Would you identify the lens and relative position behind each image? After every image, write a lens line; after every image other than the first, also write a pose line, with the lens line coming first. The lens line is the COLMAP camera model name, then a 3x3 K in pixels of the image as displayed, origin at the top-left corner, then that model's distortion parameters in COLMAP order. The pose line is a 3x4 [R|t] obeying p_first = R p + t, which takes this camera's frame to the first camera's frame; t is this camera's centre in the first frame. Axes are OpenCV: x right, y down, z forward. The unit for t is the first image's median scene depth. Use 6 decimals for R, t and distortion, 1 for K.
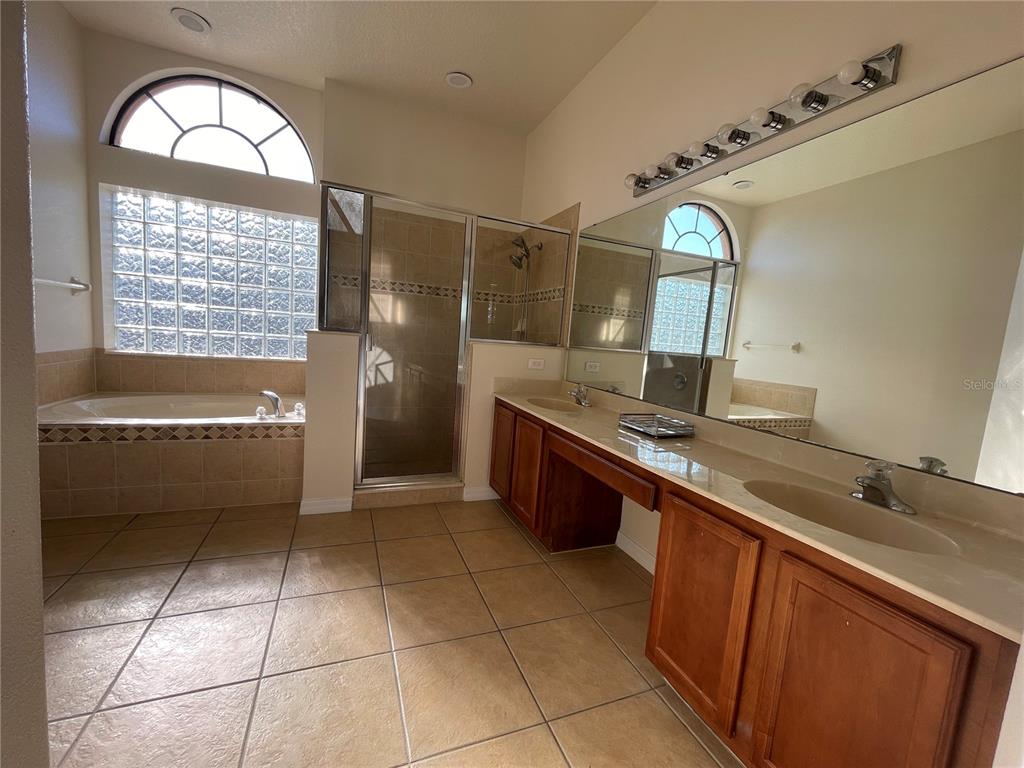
lens RADIAL K [[411.1, 0, 509.3], [0, 411.1, 387.0], [0, 0, 1]] dist [0.000127, 0.000323]
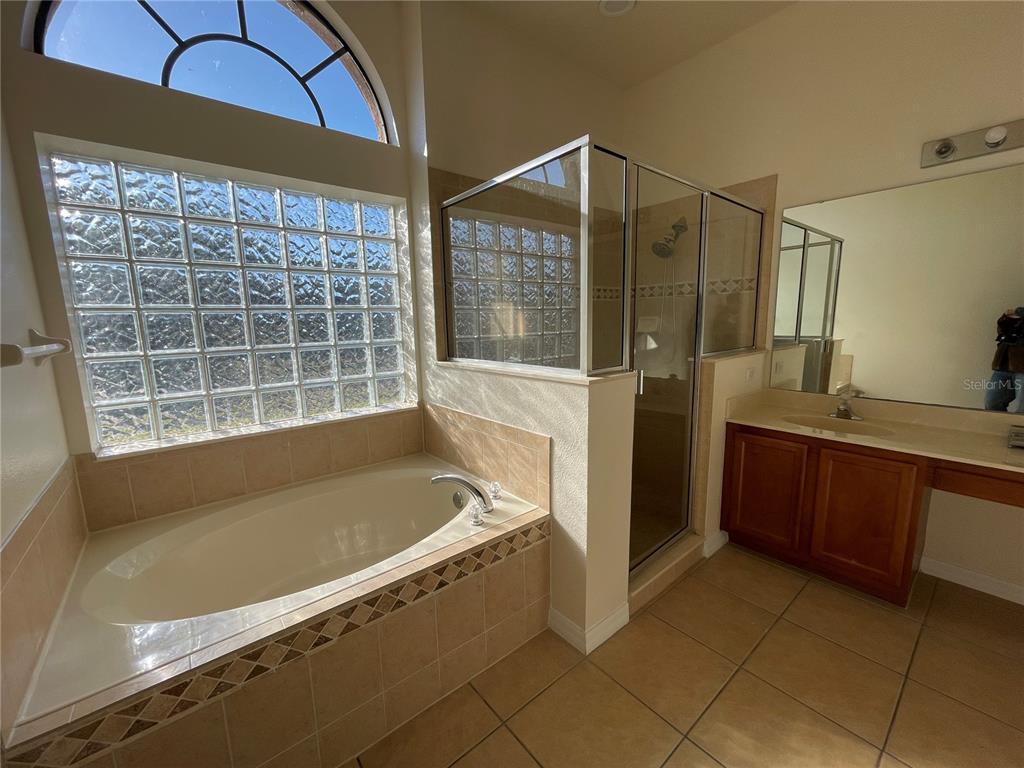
lens RADIAL K [[410.9, 0, 514.4], [0, 410.9, 382.2], [0, 0, 1]] dist [0.001515, -0.000441]
pose [[0.945248, -0.138856, 0.295338, -0.593787], [0.123093, 0.989823, 0.071409, -0.150647], [-0.302248, -0.031145, 0.952720, 0.318372]]
